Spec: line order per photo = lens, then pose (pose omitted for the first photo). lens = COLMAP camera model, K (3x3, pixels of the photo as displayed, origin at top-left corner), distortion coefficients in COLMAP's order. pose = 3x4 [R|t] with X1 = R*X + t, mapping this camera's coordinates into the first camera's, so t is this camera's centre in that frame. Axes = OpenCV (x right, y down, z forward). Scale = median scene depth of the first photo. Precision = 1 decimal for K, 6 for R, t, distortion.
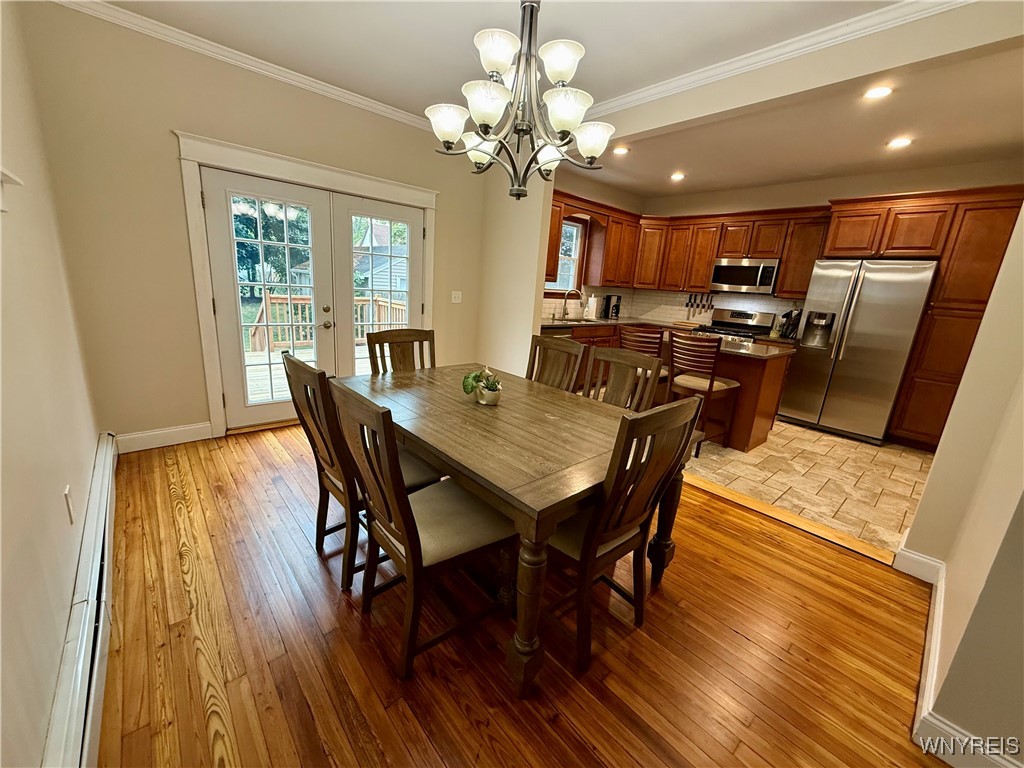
lens RADIAL K [[407.0, 0, 511.6], [0, 407.0, 384.8], [0, 0, 1]] dist [0.000240, 0.000297]
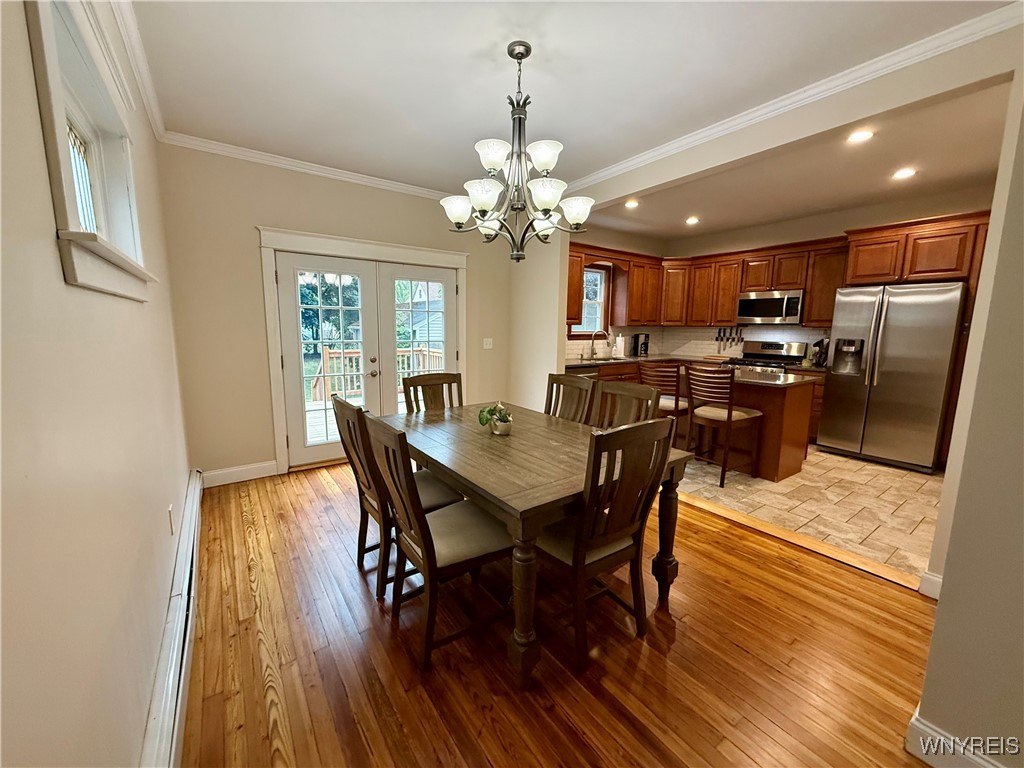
lens RADIAL K [[407.0, 0, 511.9], [0, 407.0, 384.9], [0, 0, 1]] dist [0.000240, 0.000297]
pose [[0.992680, -0.041509, -0.113419, 0.096368], [0.029240, 0.993746, -0.107773, 0.030494], [0.117183, 0.103667, 0.987685, -0.127015]]
